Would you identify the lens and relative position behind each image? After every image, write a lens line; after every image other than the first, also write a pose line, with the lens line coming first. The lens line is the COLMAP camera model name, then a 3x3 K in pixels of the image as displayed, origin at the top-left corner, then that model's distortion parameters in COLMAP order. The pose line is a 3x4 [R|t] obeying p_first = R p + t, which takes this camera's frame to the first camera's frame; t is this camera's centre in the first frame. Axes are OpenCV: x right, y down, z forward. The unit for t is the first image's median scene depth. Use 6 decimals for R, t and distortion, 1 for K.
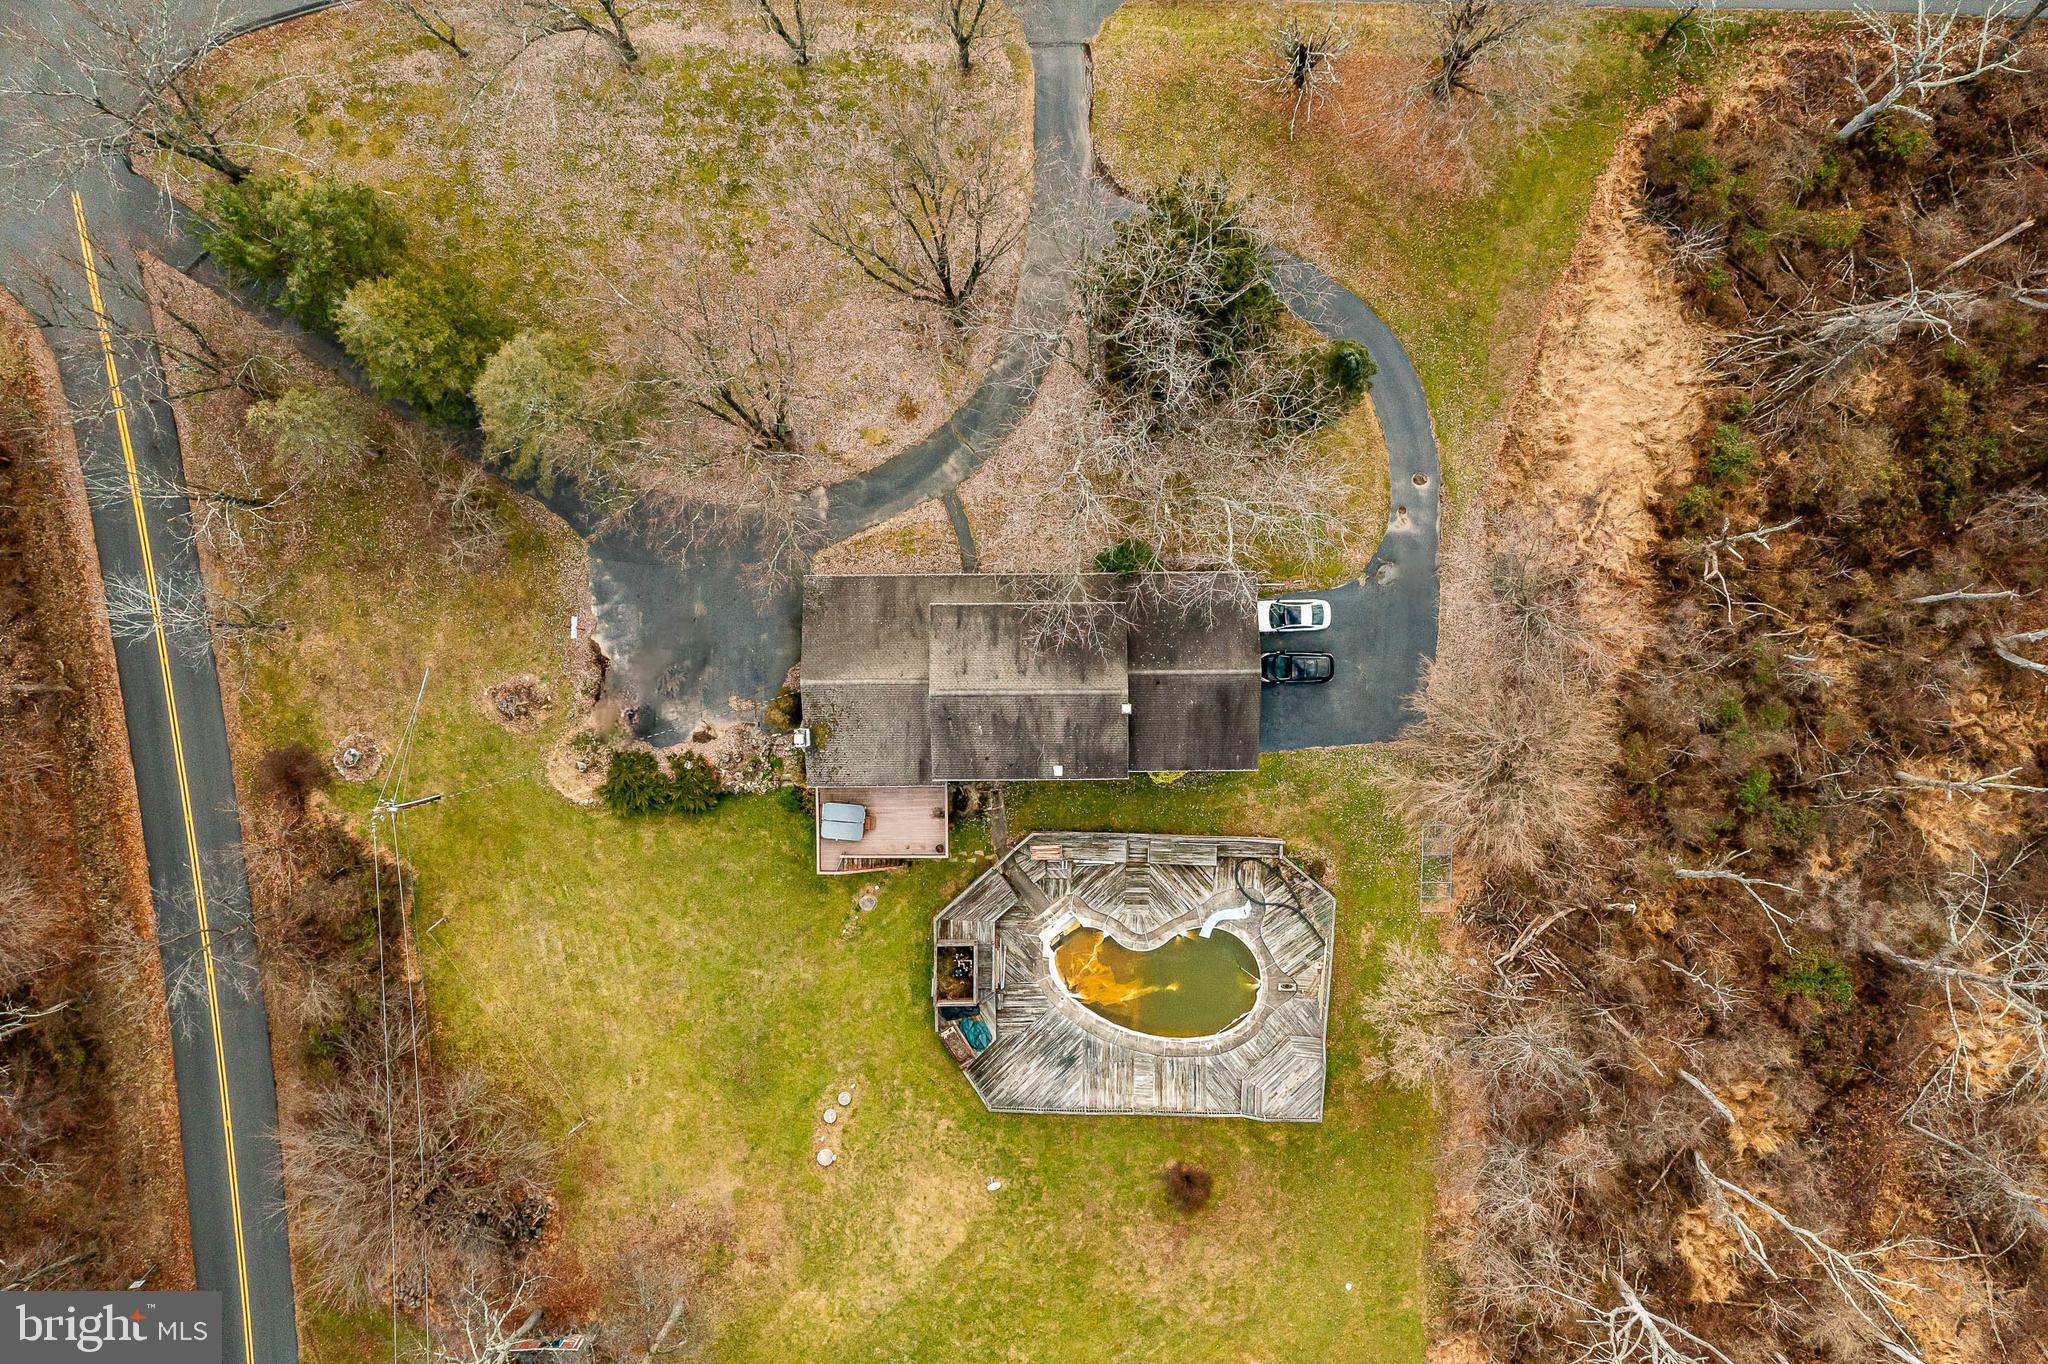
lens RADIAL K [[1629.2, 0, 1021.8], [0, 1629.2, 669.1], [0, 0, 1]] dist [-0.000381, 0.046786]
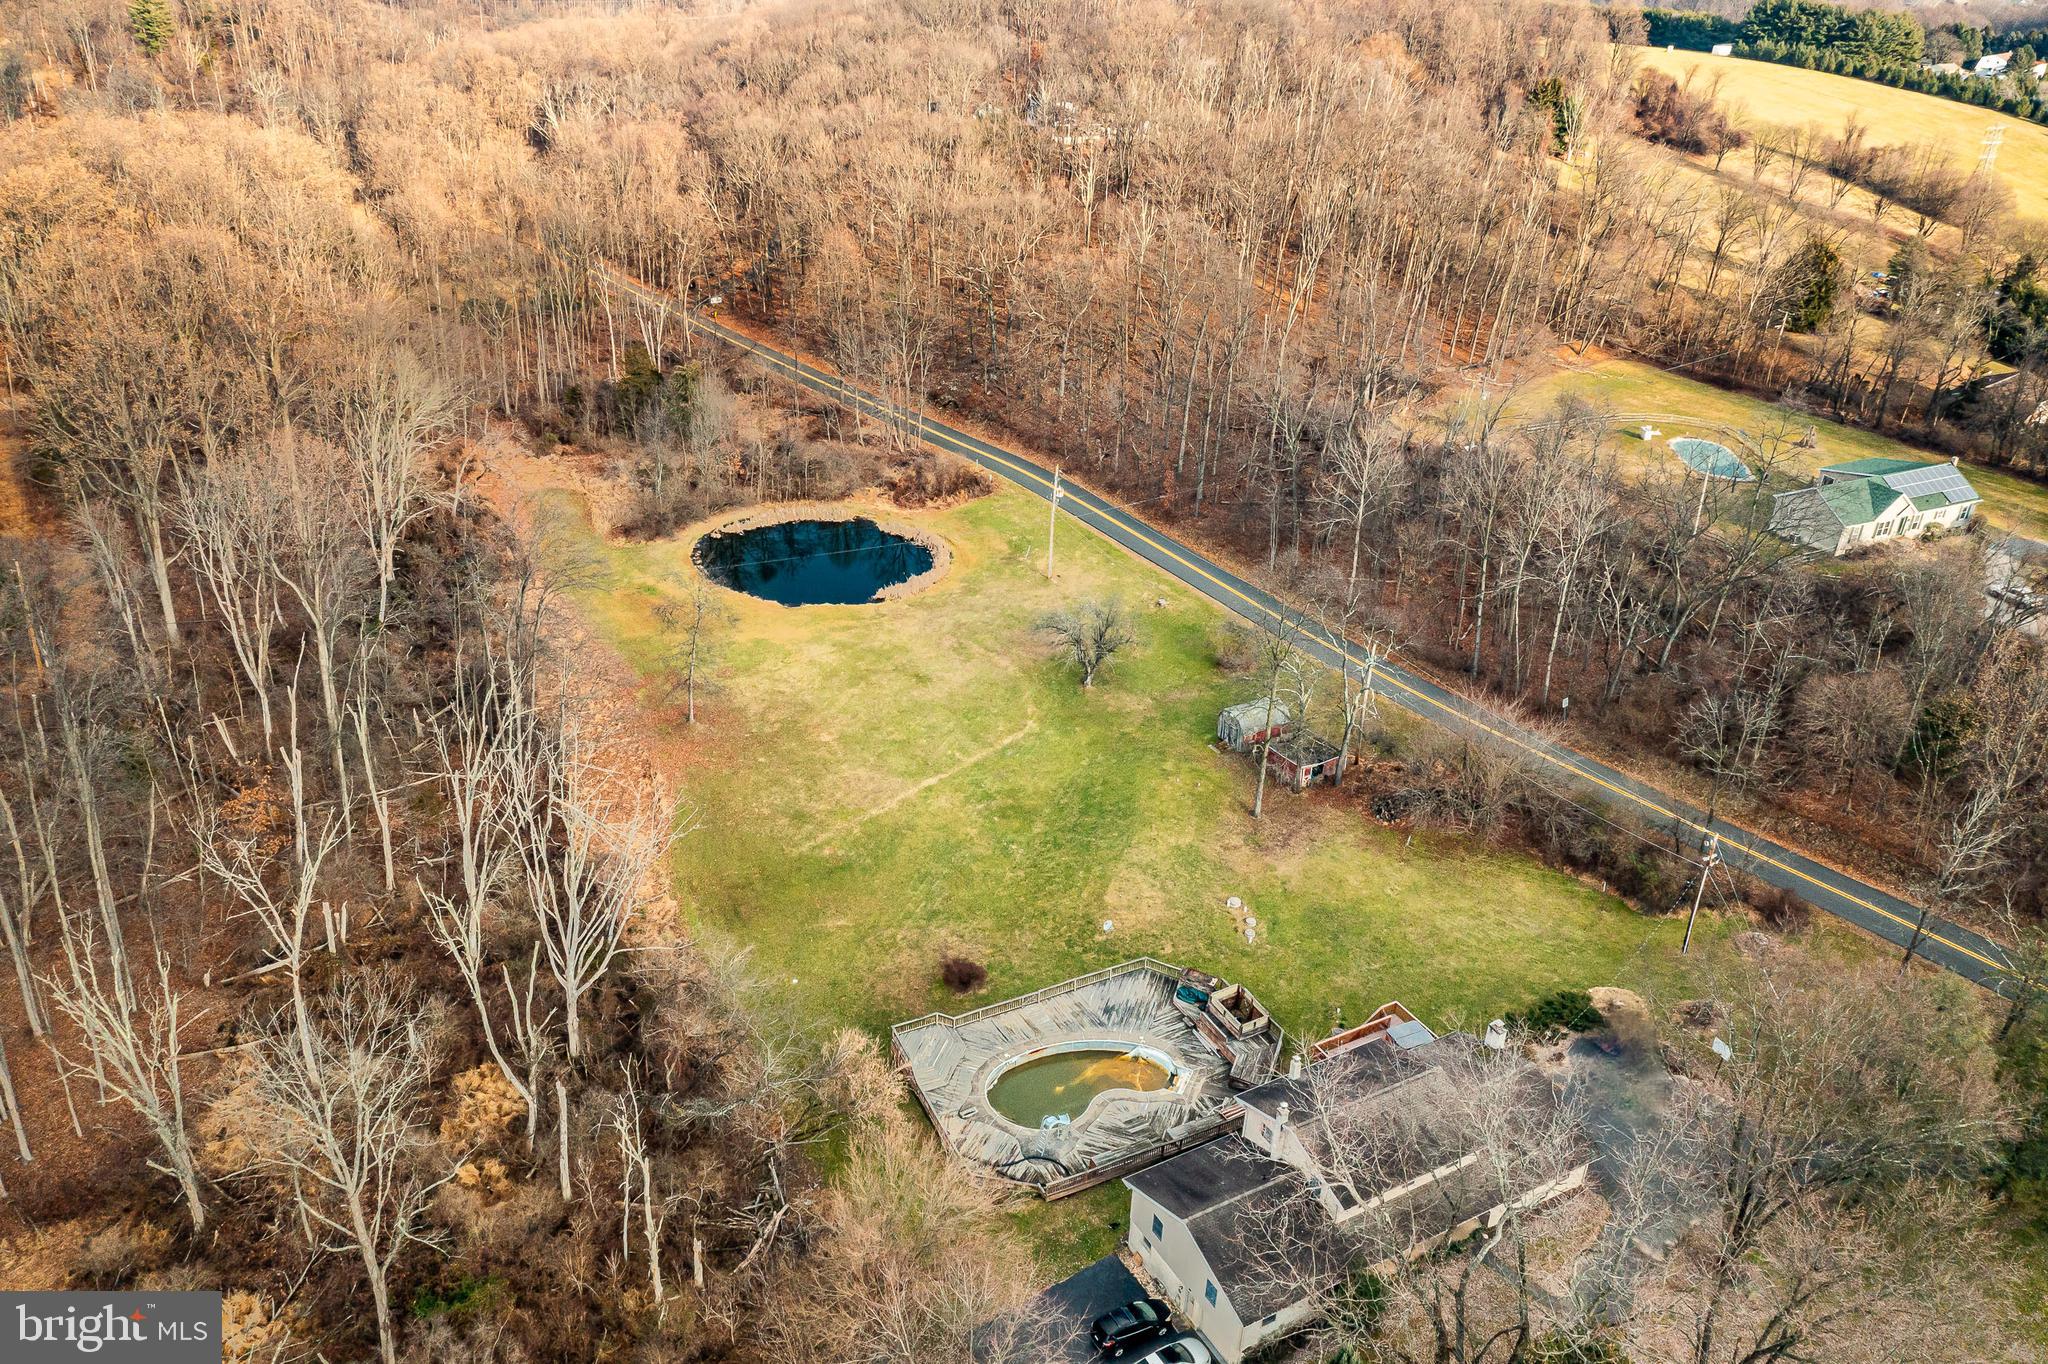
lens RADIAL K [[1605.5, 0, 1043.9], [0, 1605.5, 687.2], [0, 0, 1]] dist [0.015675, 0.001430]
pose [[-0.870126, 0.232412, -0.434586, 0.512743], [-0.492030, -0.459847, 0.739220, -0.469896], [-0.028040, 0.857044, 0.514479, 0.241831]]
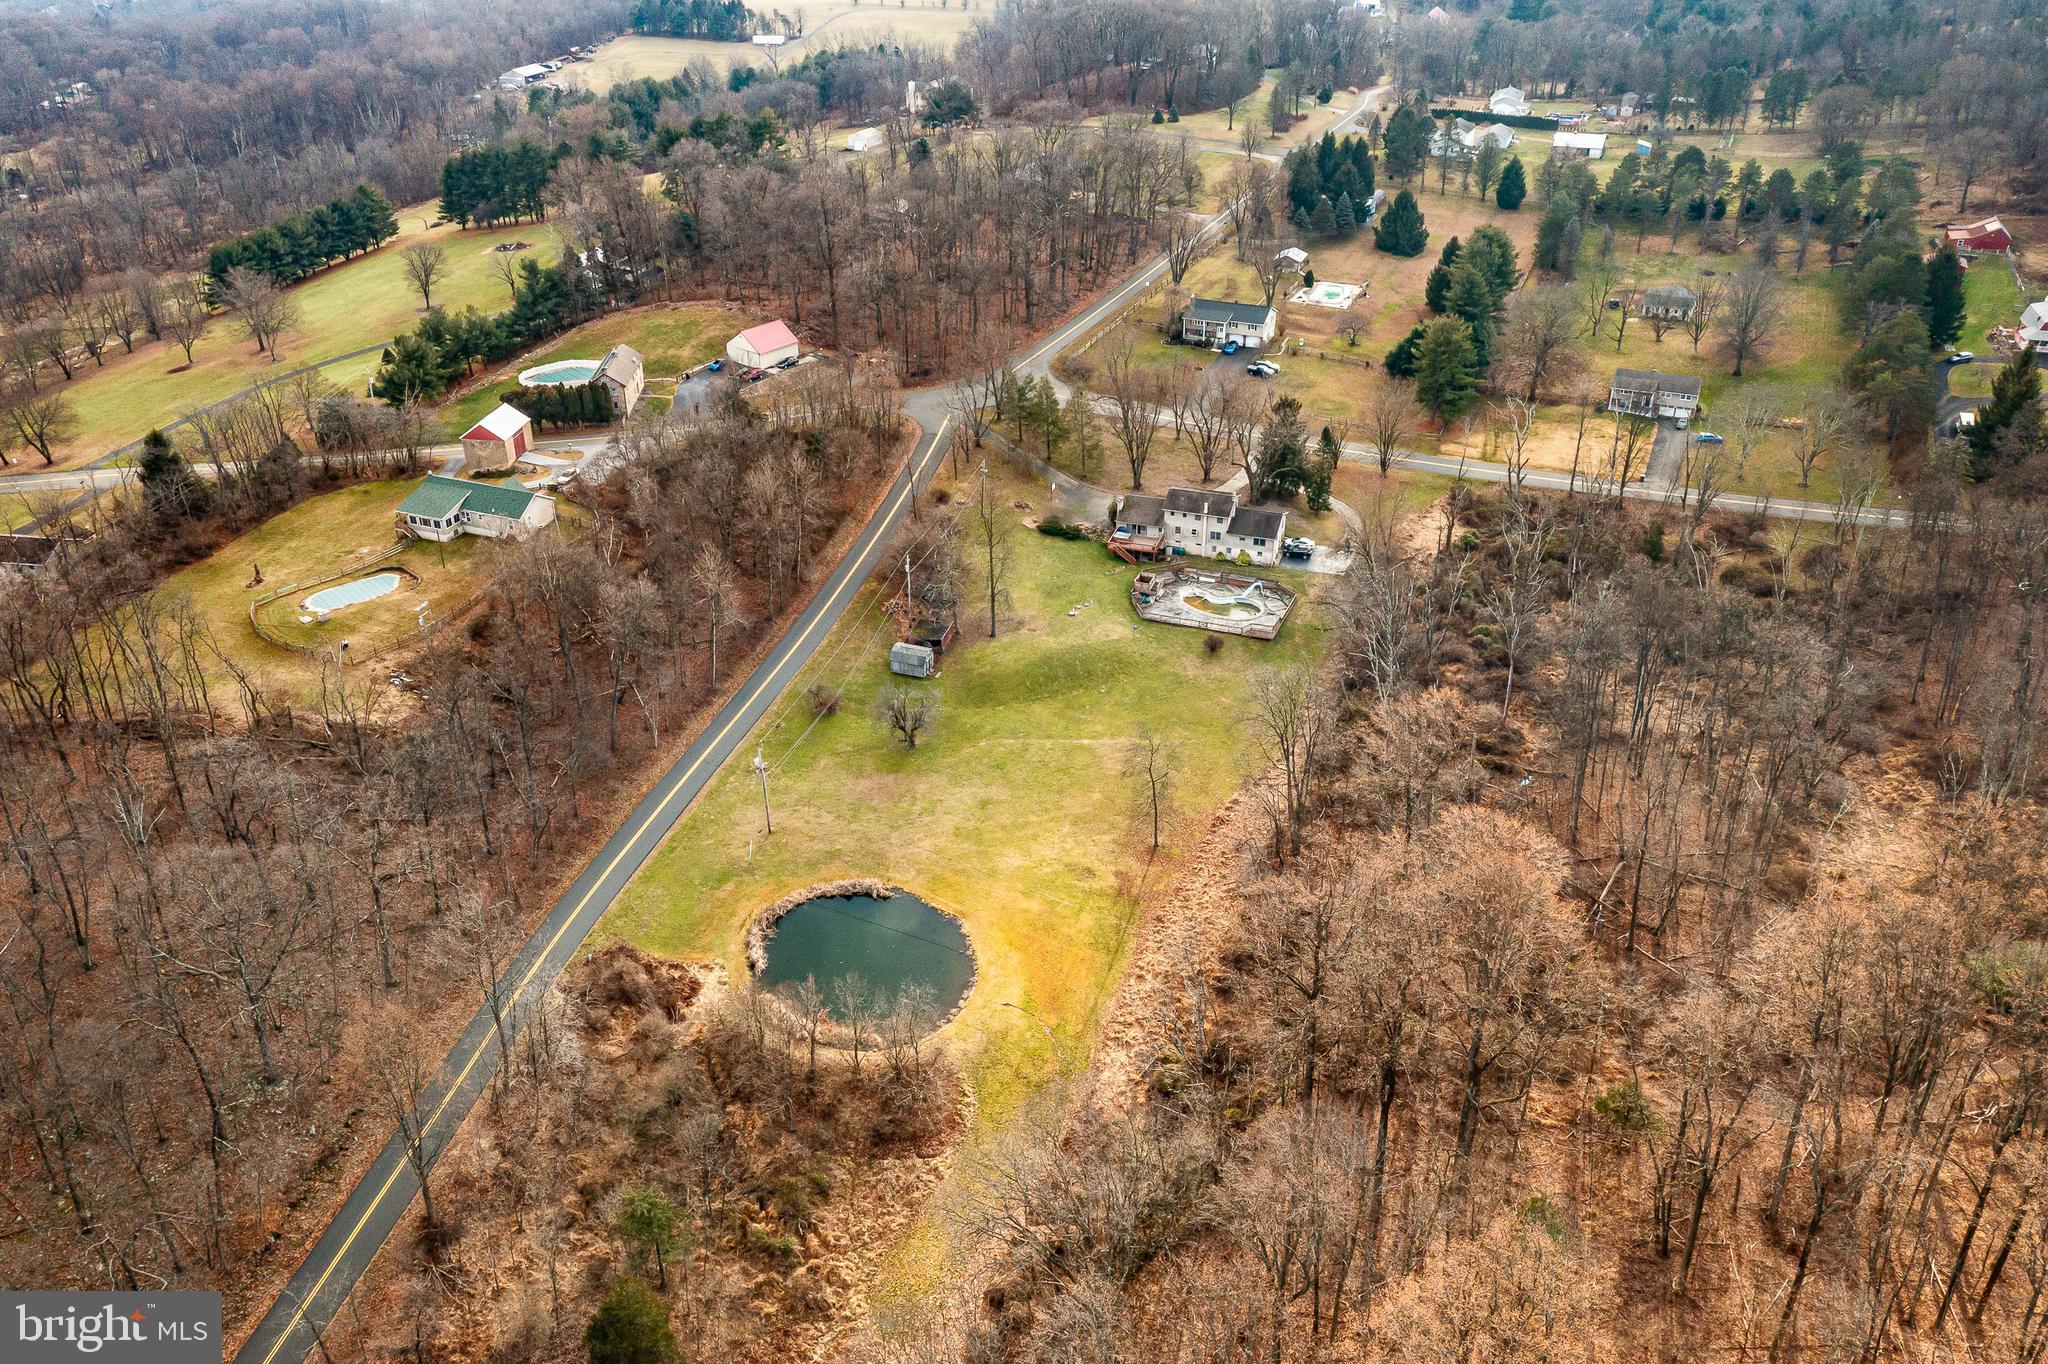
lens RADIAL K [[1629.2, 0, 1021.8], [0, 1629.2, 669.1], [0, 0, 1]] dist [-0.000381, 0.046786]
pose [[0.943604, 0.183694, -0.275441, 0.511446], [-0.329501, 0.440014, -0.835354, 2.474725], [-0.032252, 0.879002, 0.475727, -0.094694]]
